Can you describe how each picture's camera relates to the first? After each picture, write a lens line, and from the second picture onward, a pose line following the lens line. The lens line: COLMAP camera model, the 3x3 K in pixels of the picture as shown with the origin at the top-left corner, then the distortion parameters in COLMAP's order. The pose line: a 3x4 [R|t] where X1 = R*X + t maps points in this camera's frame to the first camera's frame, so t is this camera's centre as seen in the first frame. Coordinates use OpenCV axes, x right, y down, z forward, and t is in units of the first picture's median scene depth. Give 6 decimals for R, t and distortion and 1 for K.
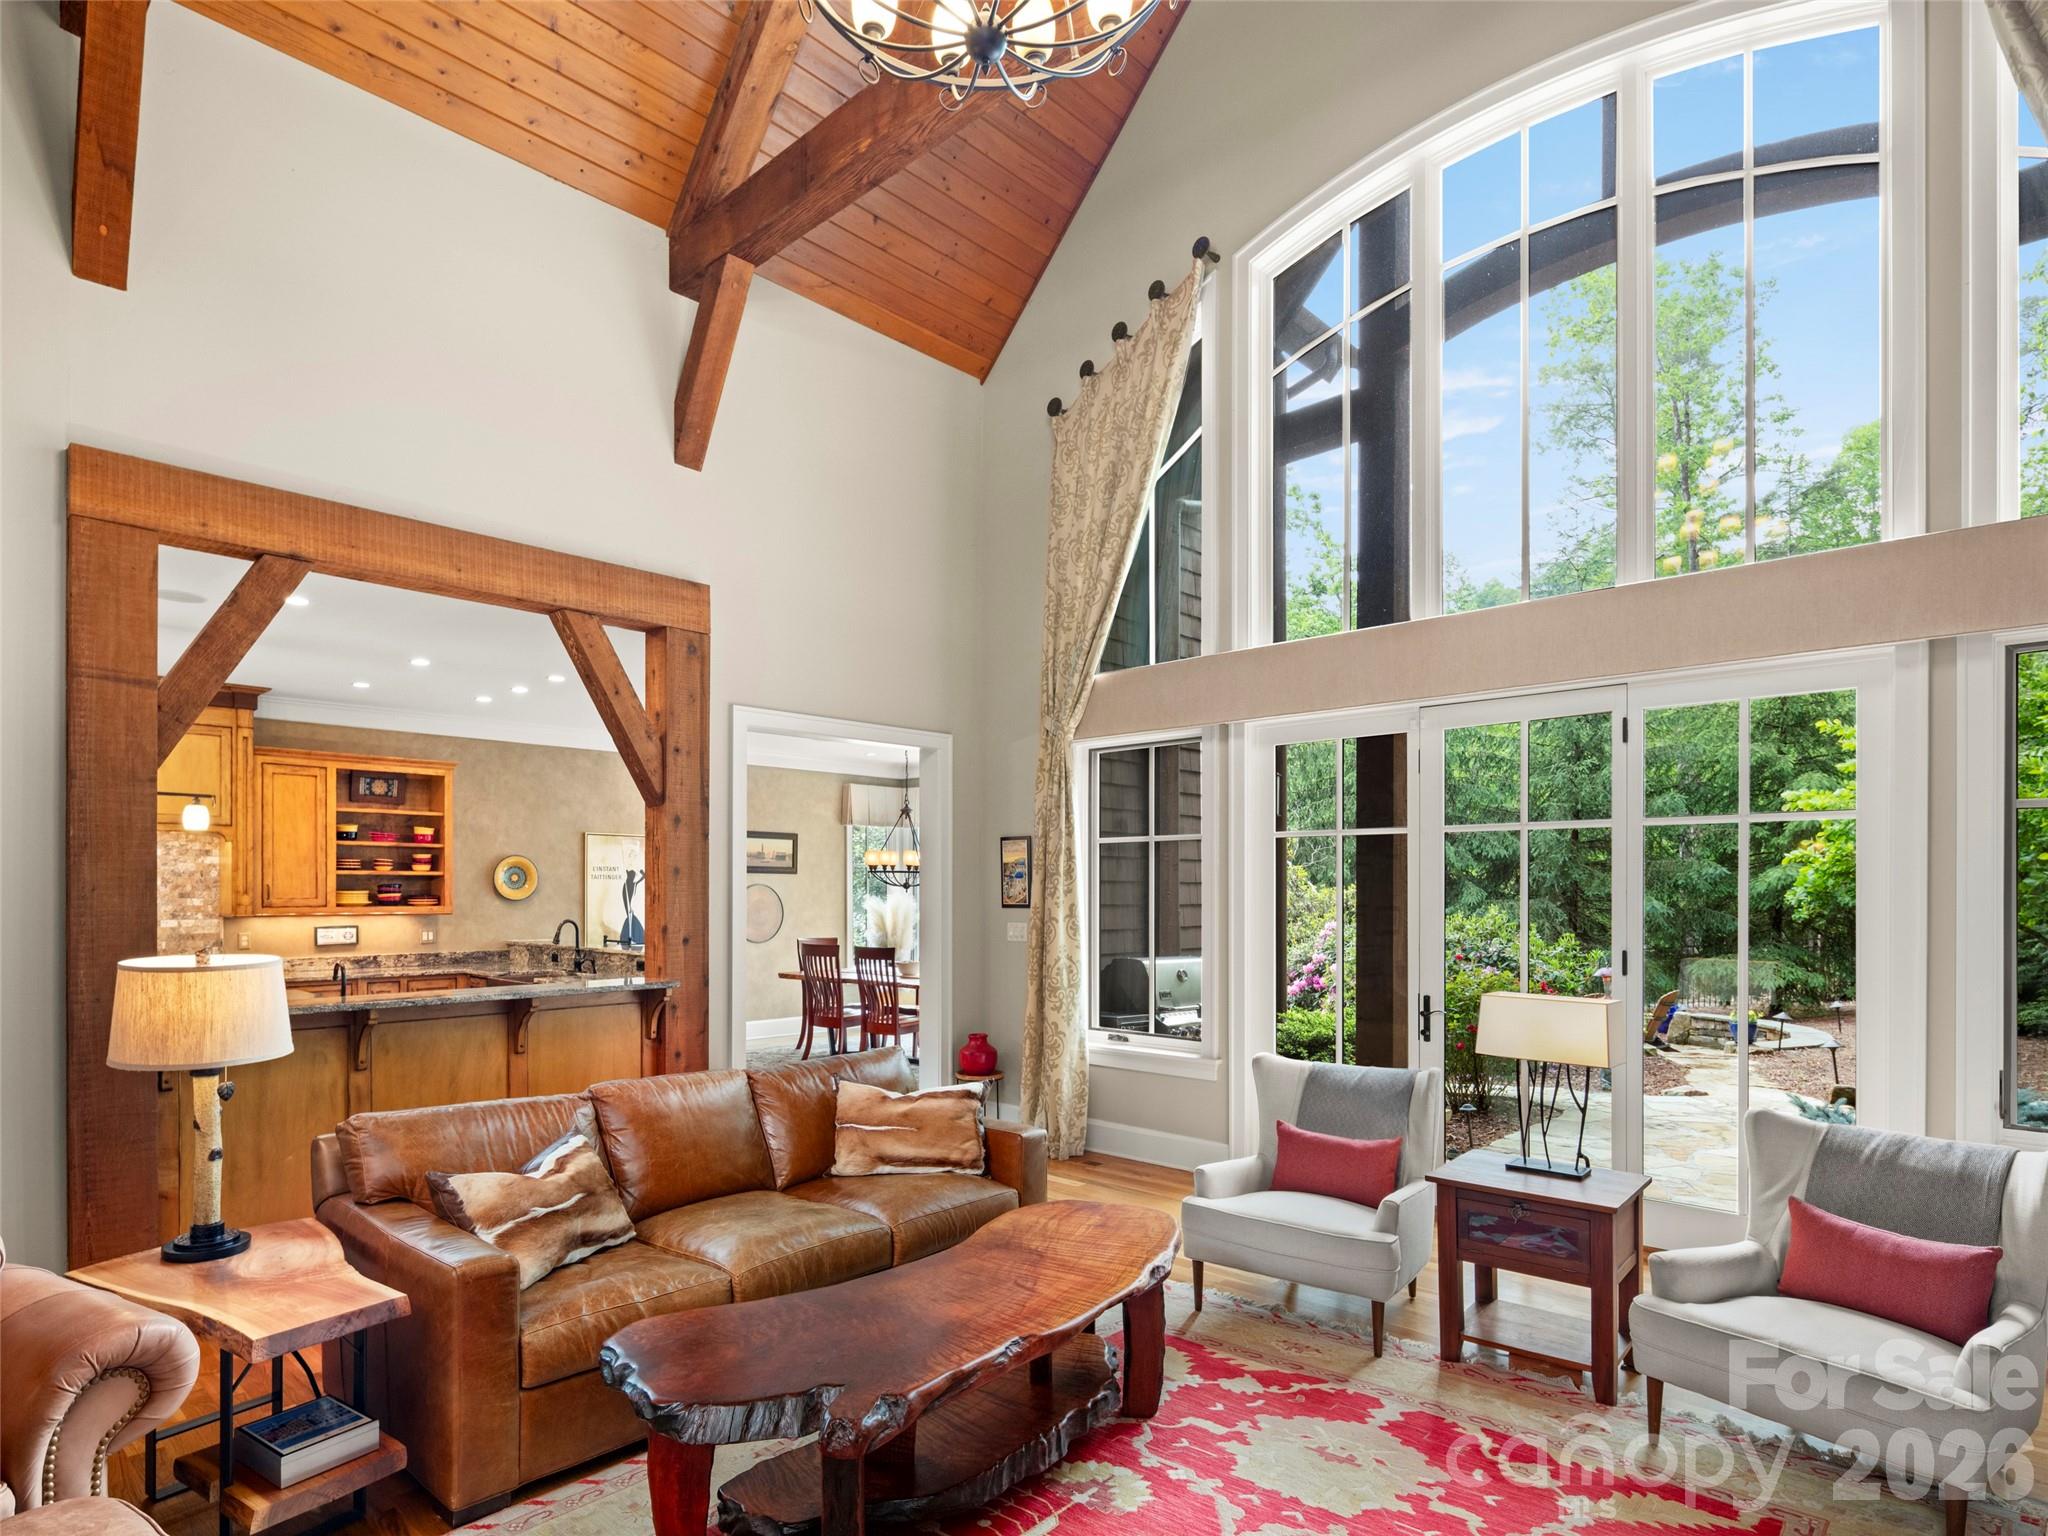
lens RADIAL K [[1126.1, 0, 997.1], [0, 1126.1, 886.9], [0, 0, 1]] dist [0.010415, -0.008822]
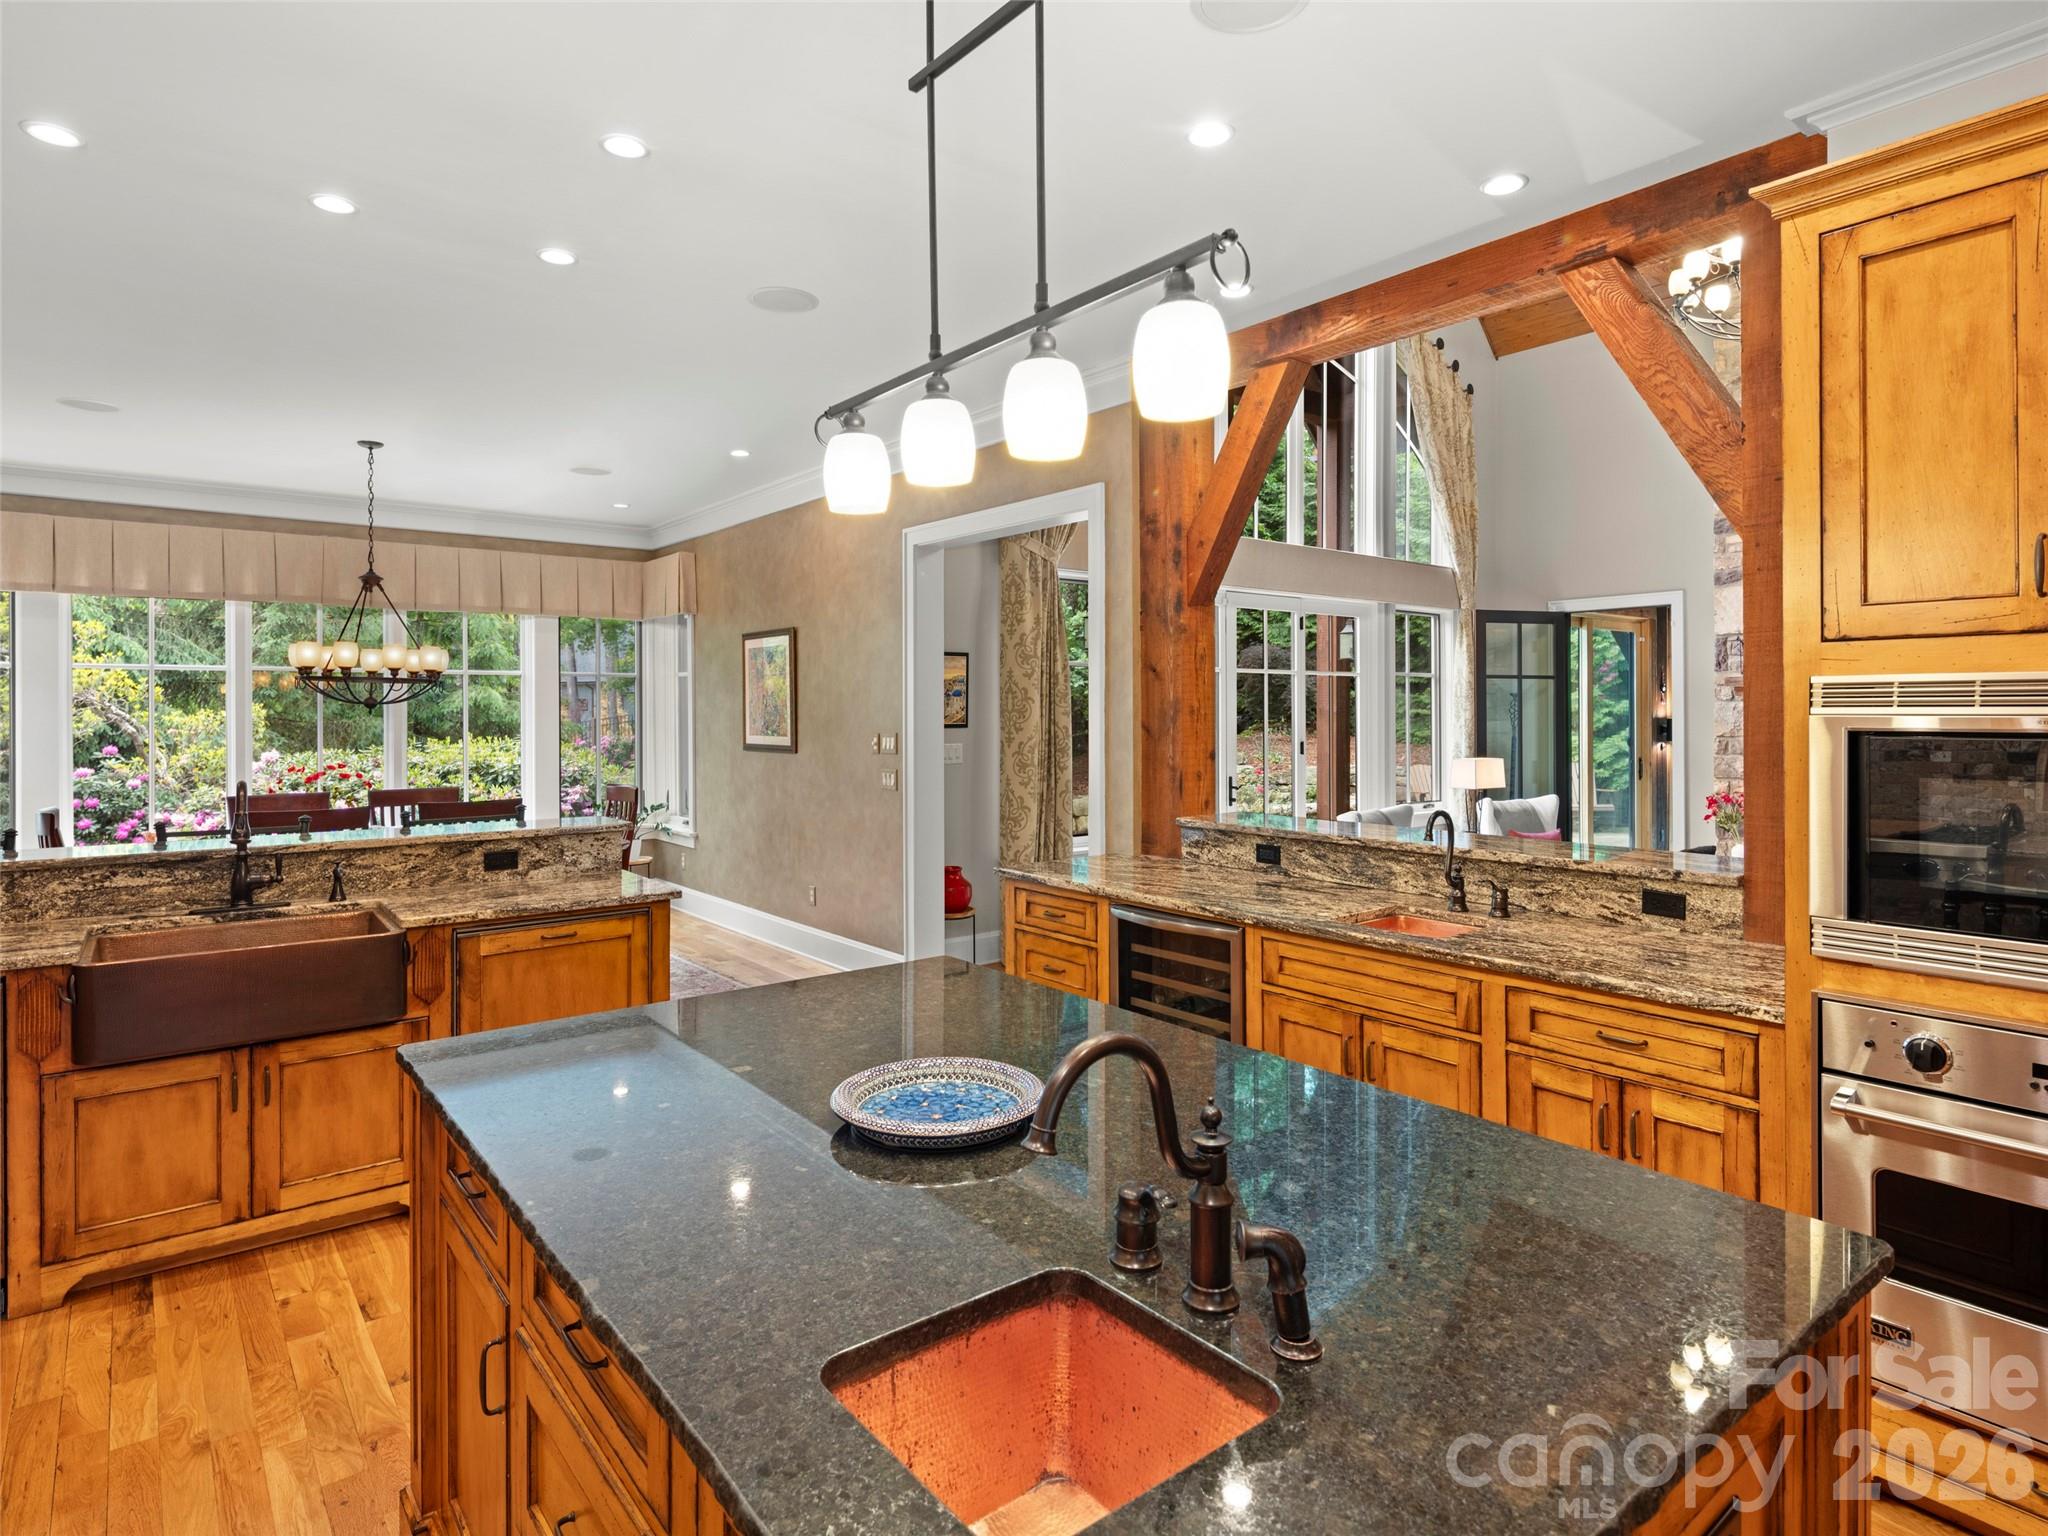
lens RADIAL K [[1126.1, 0, 1042.0], [0, 1126.1, 708.1], [0, 0, 1]] dist [0.010415, -0.008822]
pose [[0.125991, 0.002390, 0.992029, -0.784112], [-0.000642, 0.999997, -0.002328, 0.003685], [-0.992031, -0.000343, 0.125992, 0.698008]]
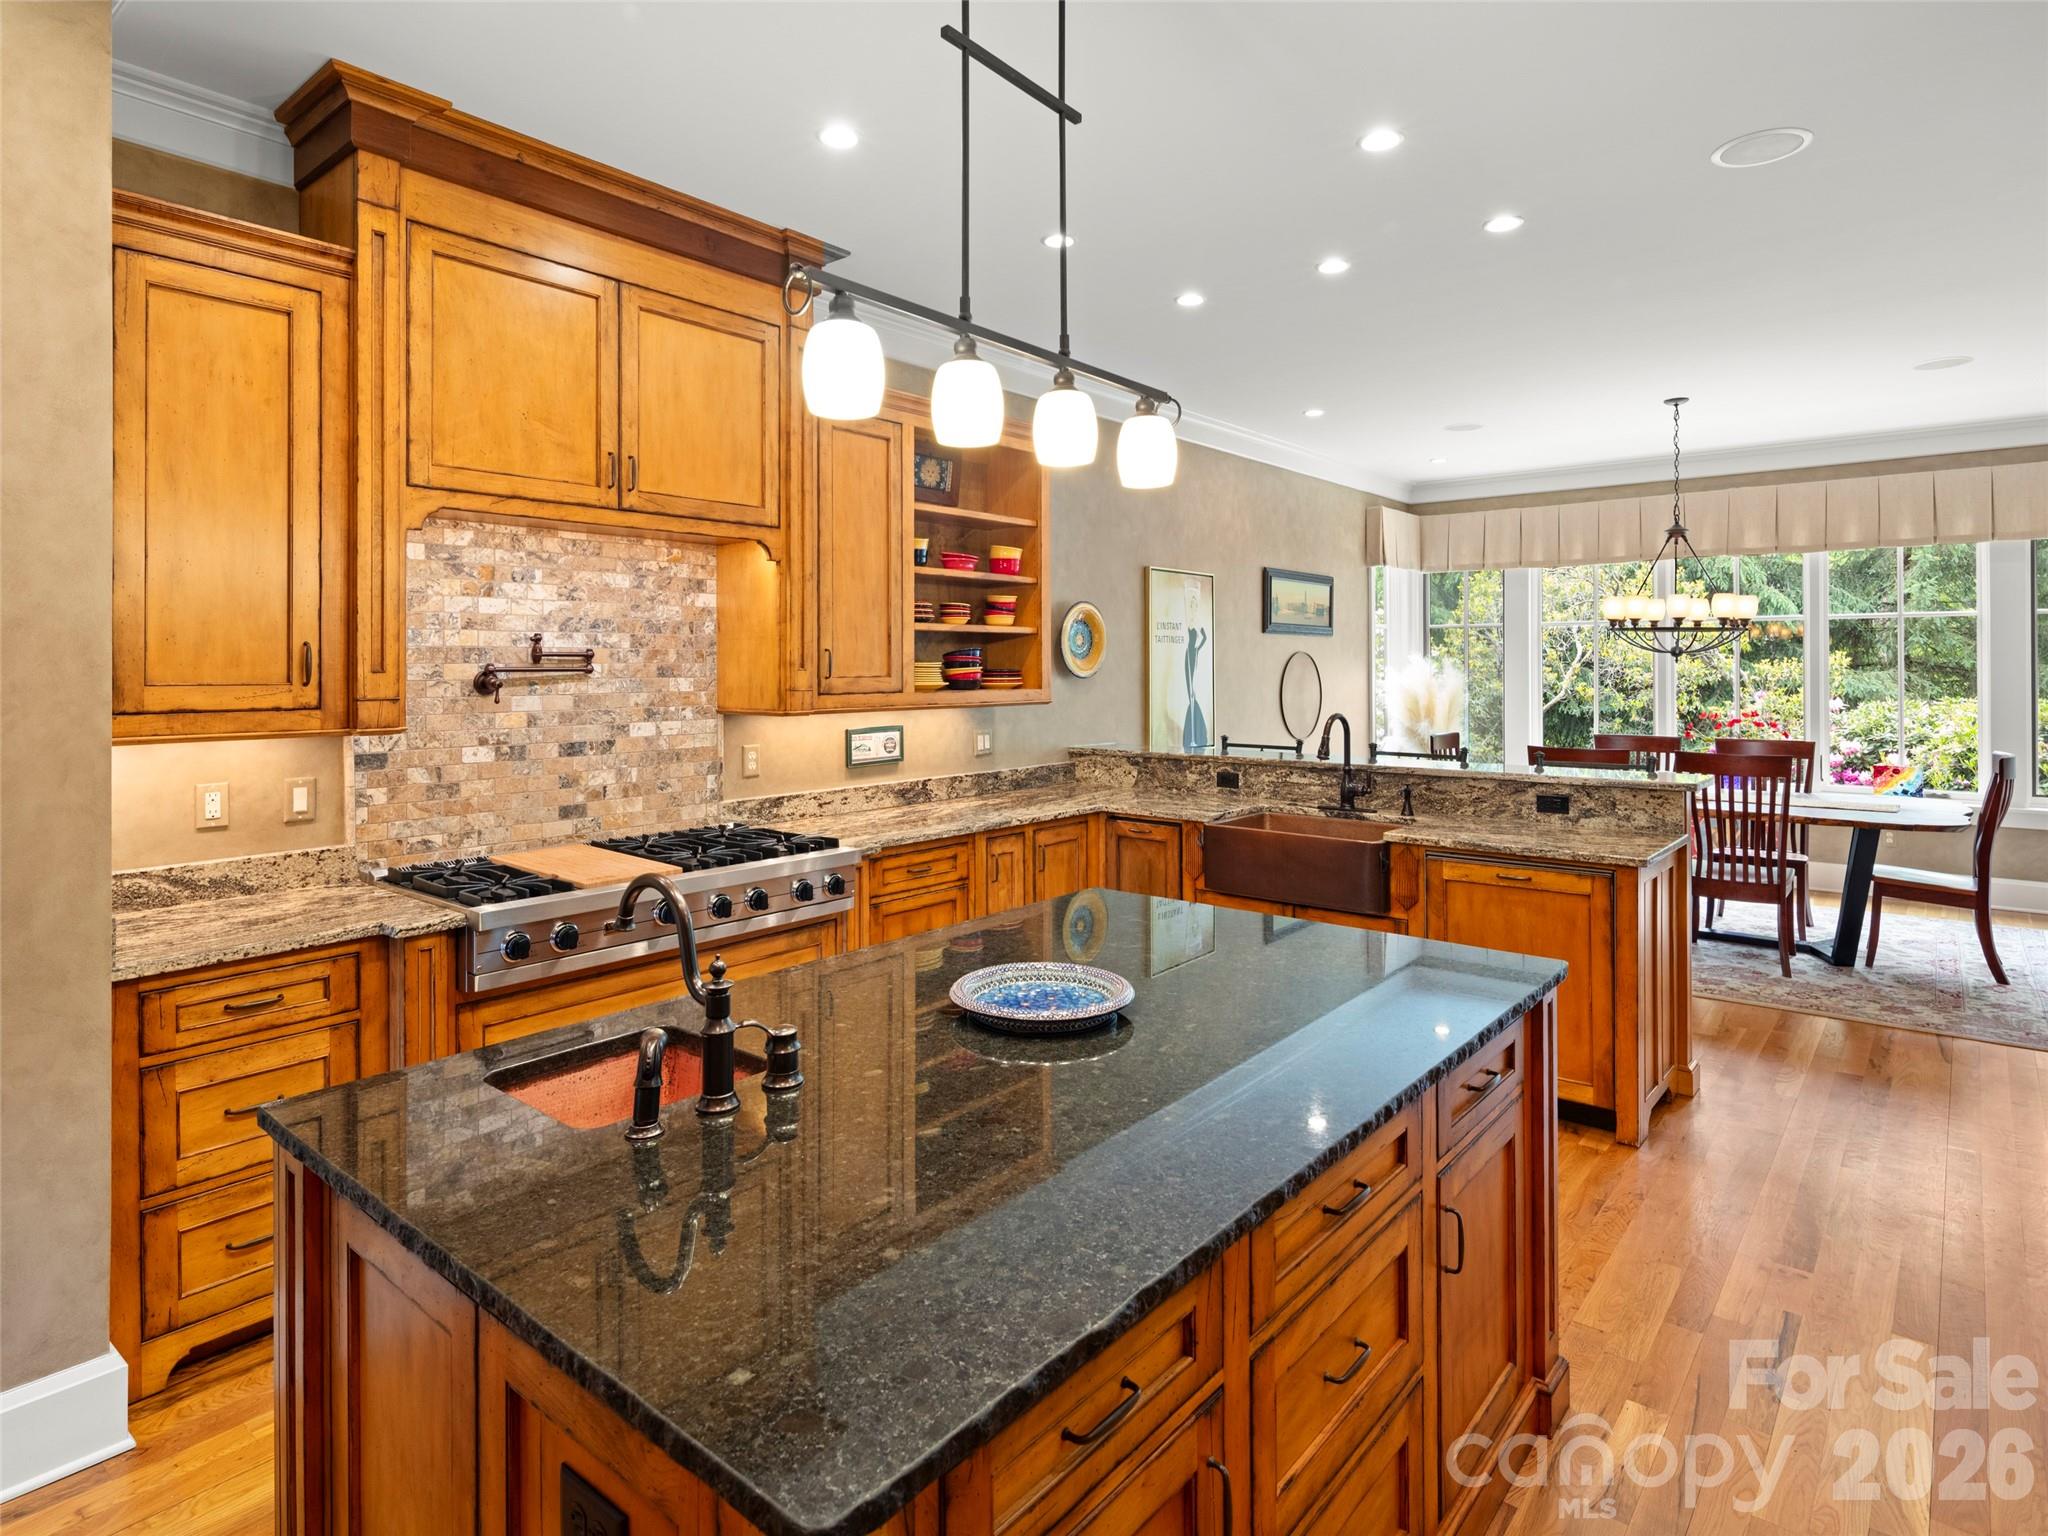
lens RADIAL K [[1126.1, 0, 1042.6], [0, 1126.1, 662.5], [0, 0, 1]] dist [0.010415, -0.008822]
pose [[0.996915, -0.003790, 0.078392, -0.592054], [0.003645, 0.999991, 0.001999, 0.003161], [-0.078399, -0.001707, 0.996921, 0.498128]]
